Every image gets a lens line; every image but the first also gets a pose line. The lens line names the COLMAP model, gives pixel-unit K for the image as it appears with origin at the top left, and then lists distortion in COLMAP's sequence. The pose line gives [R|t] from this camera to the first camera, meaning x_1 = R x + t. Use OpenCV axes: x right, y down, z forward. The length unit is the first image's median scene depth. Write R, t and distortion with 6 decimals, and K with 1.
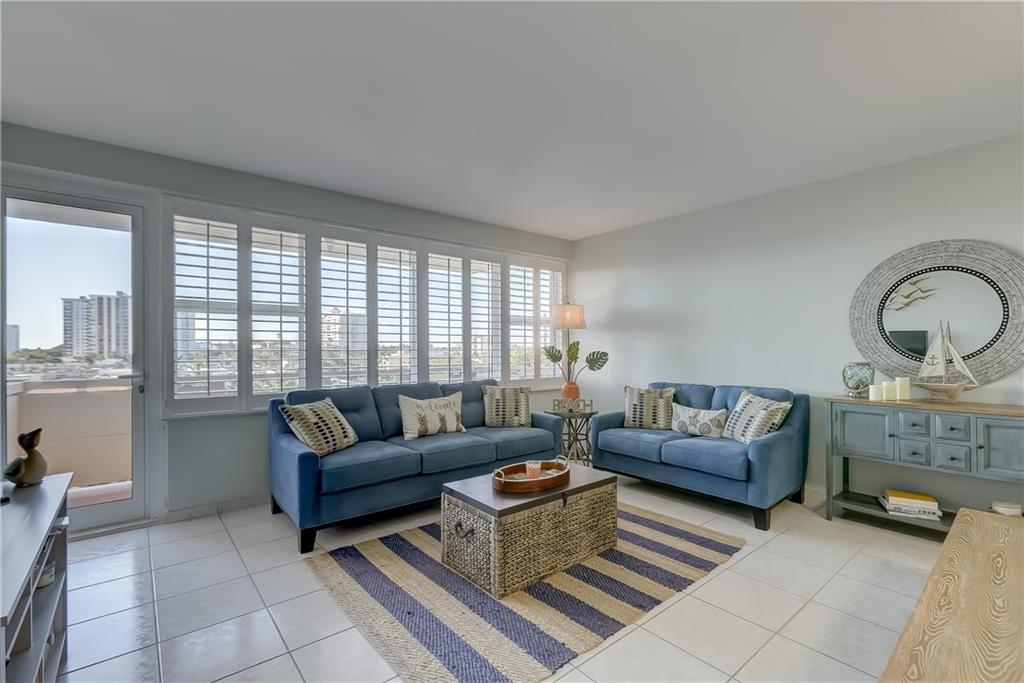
lens RADIAL K [[461.3, 0, 517.1], [0, 461.3, 345.9], [0, 0, 1]] dist [0.001948, 0.000349]
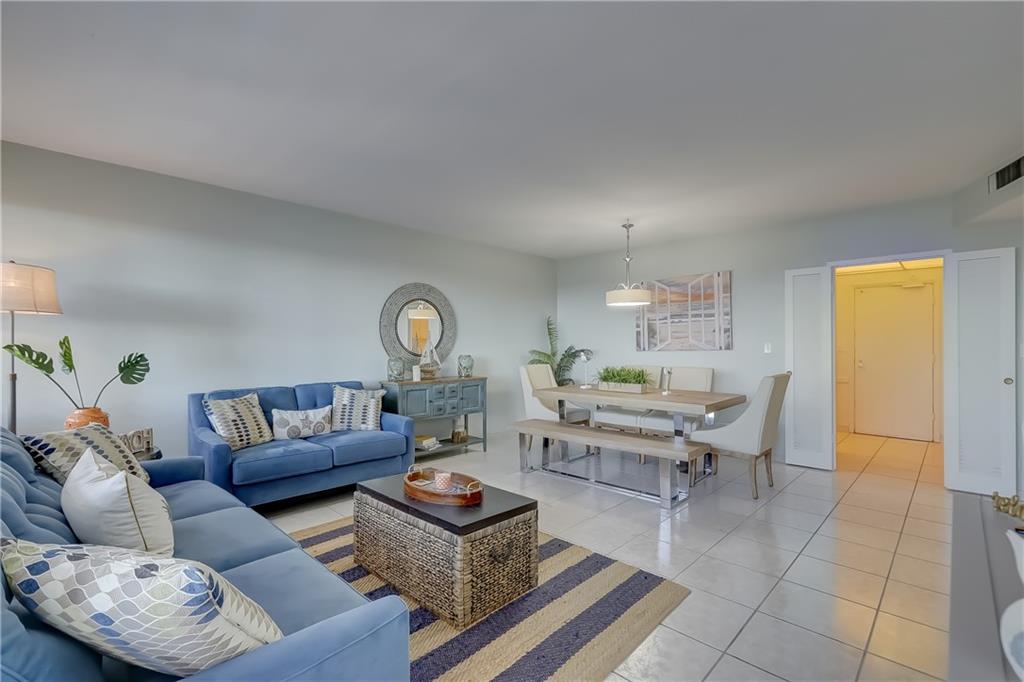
lens RADIAL K [[466.8, 0, 515.4], [0, 466.8, 339.4], [0, 0, 1]] dist [0.000783, 0.000112]
pose [[-0.113035, 0.010007, 0.993541, -0.714219], [-0.010110, 0.999886, -0.011221, -0.006214], [-0.993540, -0.011313, -0.112921, 0.751698]]
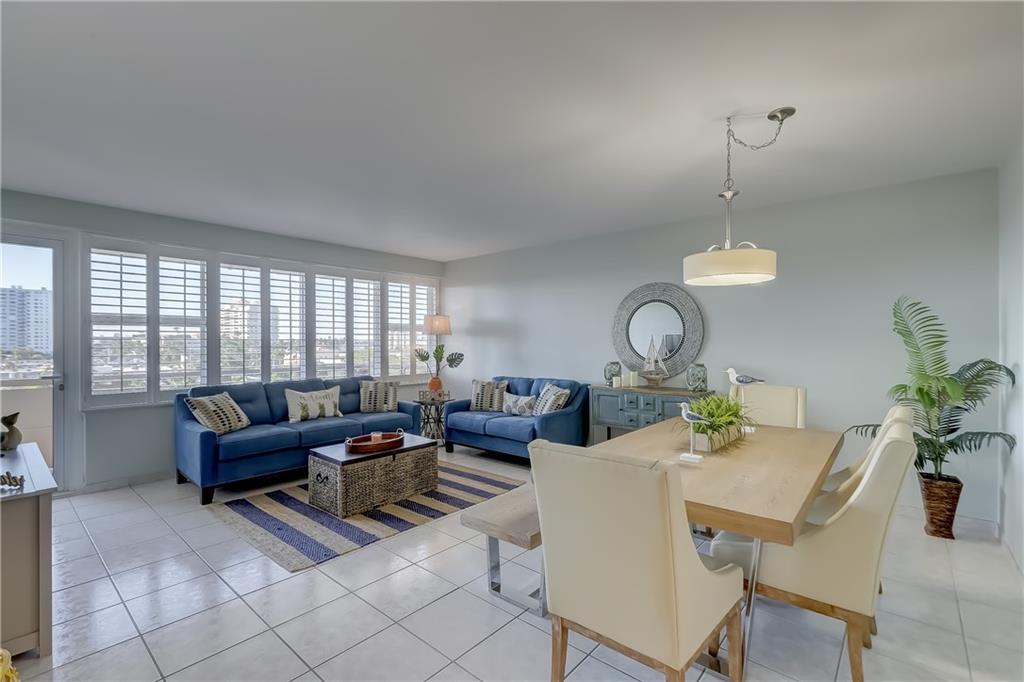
lens RADIAL K [[463.9, 0, 512.0], [0, 463.9, 341.0], [0, 0, 1]] dist [0.010410, 0.000169]
pose [[0.989235, -0.000034, 0.146338, 0.190597], [-0.000383, 0.999996, 0.002818, -0.033197], [-0.146337, -0.002843, 0.989231, -0.401638]]
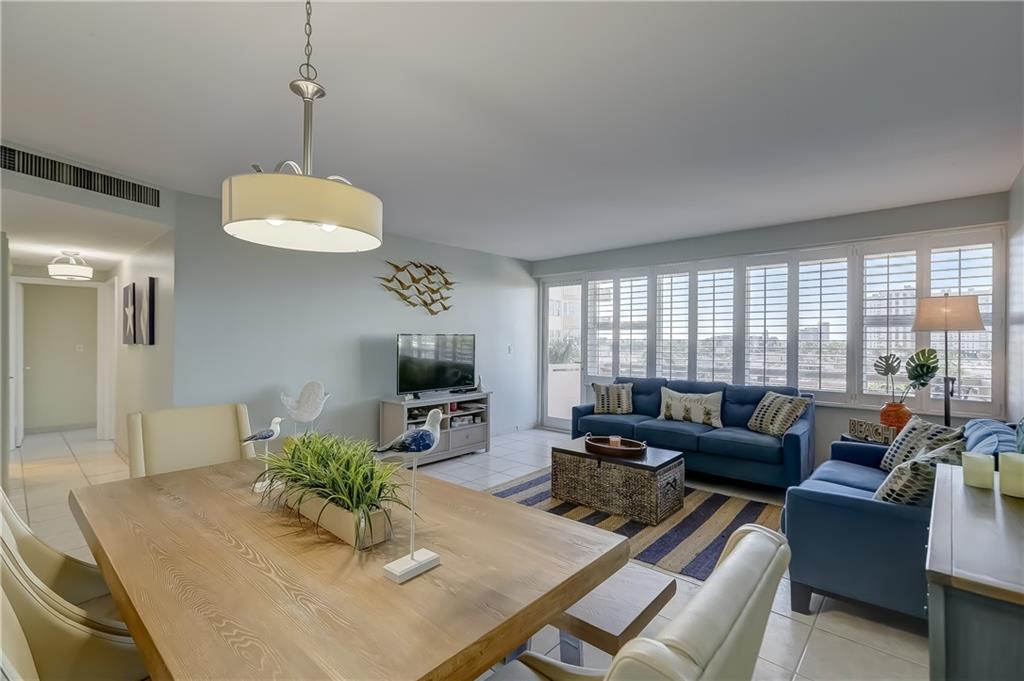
lens RADIAL K [[455.3, 0, 512.0], [0, 455.3, 340.5], [0, 0, 1]] dist [0.000014, 0.000319]
pose [[0.138463, 0.001772, -0.990366, 1.059186], [-0.001092, 0.999998, 0.001637, -0.032608], [0.990367, 0.000855, 0.138464, 0.385751]]
